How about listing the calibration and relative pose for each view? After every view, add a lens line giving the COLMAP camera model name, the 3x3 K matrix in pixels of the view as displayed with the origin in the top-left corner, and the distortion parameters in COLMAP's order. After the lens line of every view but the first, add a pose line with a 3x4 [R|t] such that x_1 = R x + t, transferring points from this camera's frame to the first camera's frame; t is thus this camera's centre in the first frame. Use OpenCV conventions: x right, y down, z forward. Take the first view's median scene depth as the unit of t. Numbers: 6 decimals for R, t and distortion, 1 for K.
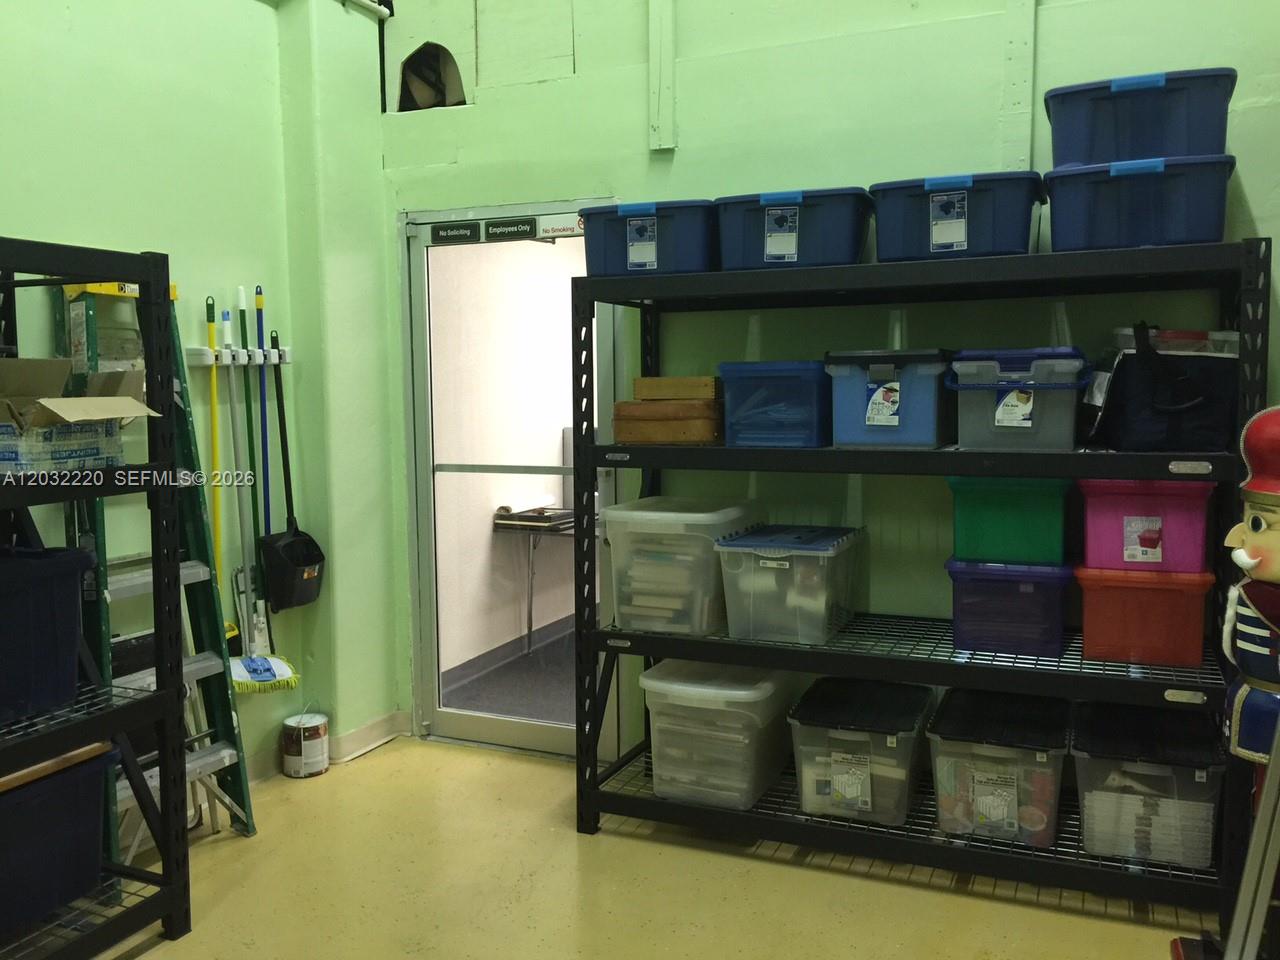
lens RADIAL K [[1097.7, 0, 639.0], [0, 1097.7, 468.9], [0, 0, 1]] dist [0.074779, -0.100199]
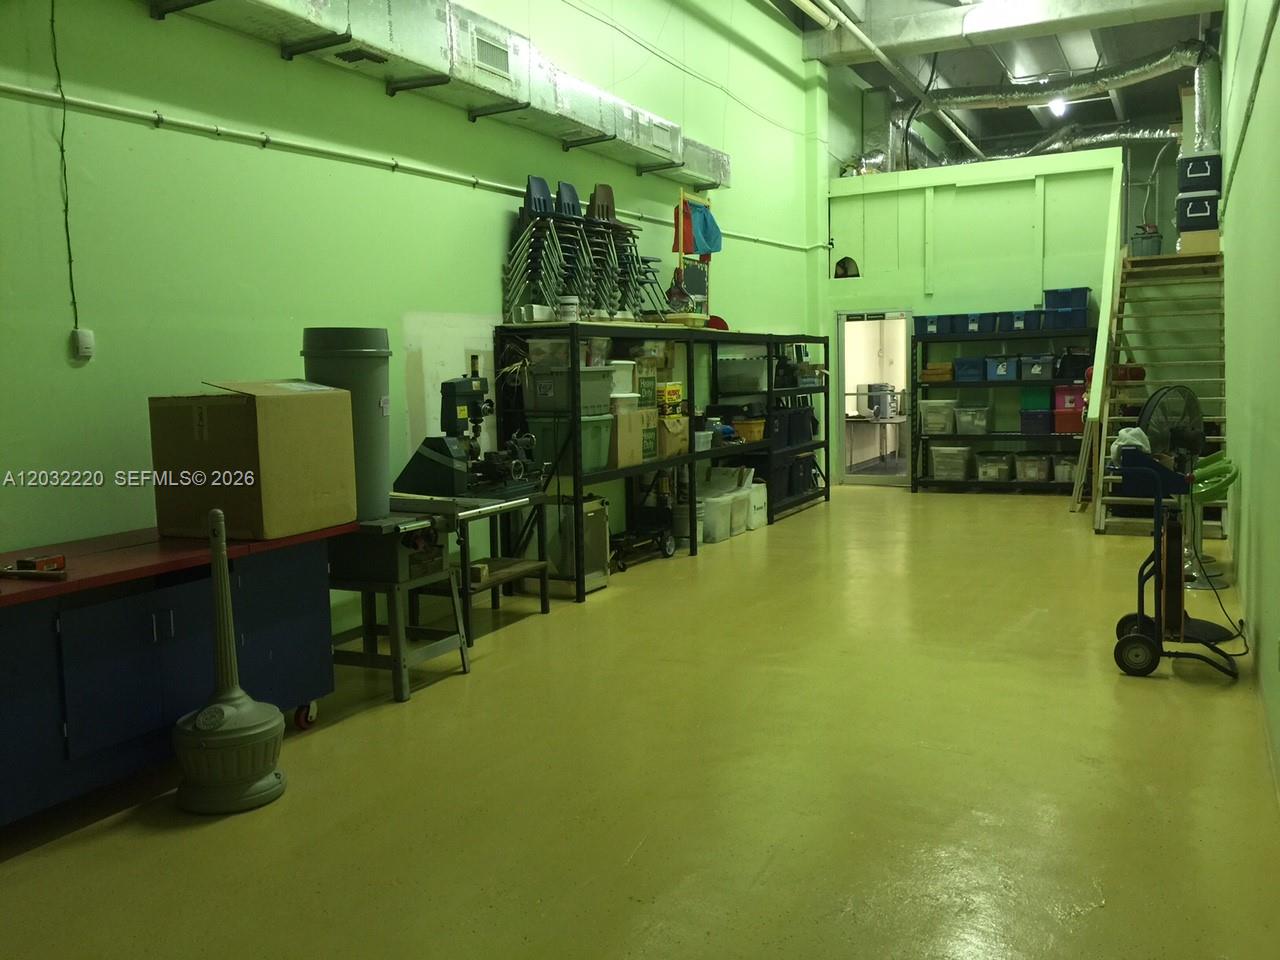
lens RADIAL K [[1097.7, 0, 638.7], [0, 1097.7, 470.4], [0, 0, 1]] dist [0.074779, -0.100199]
pose [[0.998402, -0.014829, -0.054522, -0.795595], [0.015696, 0.999757, 0.015501, 0.205663], [0.054279, -0.016332, 0.998392, -2.776778]]
